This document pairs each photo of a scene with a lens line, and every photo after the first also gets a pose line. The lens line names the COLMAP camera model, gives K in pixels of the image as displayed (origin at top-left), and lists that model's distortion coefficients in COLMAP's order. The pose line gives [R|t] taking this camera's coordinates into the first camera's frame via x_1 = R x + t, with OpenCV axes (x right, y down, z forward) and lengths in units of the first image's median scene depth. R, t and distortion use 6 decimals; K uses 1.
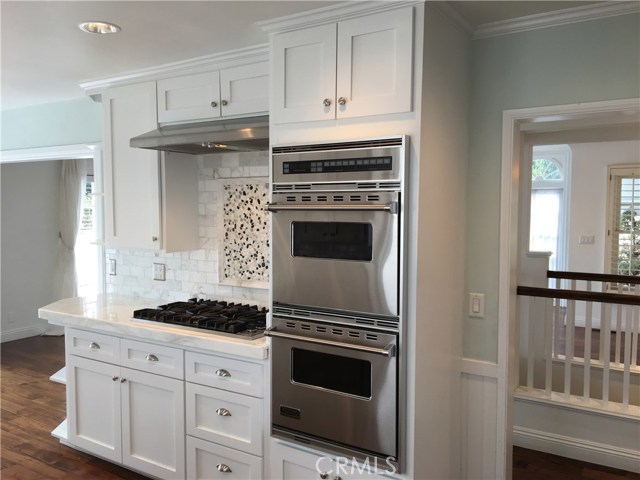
lens RADIAL K [[532.9, 0, 323.2], [0, 532.9, 243.4], [0, 0, 1]] dist [0.062925, -0.066864]
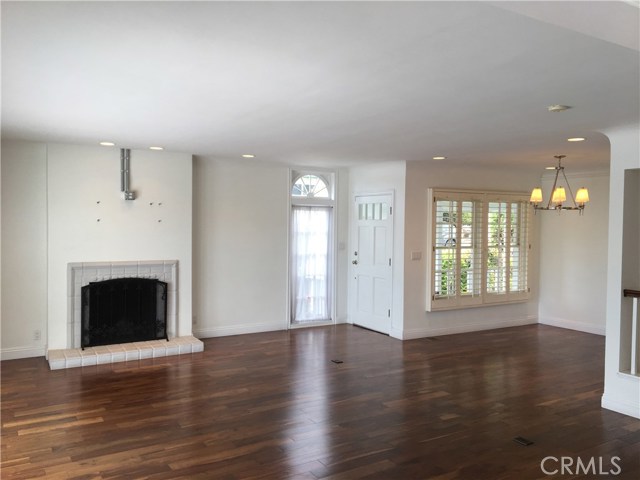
lens RADIAL K [[532.9, 0, 324.8], [0, 532.9, 237.9], [0, 0, 1]] dist [0.062925, -0.066864]
pose [[0.464587, -0.023637, 0.885212, -0.990589], [0.053907, 0.998545, -0.001628, -0.094614], [-0.883885, 0.048475, 0.465185, 1.251900]]
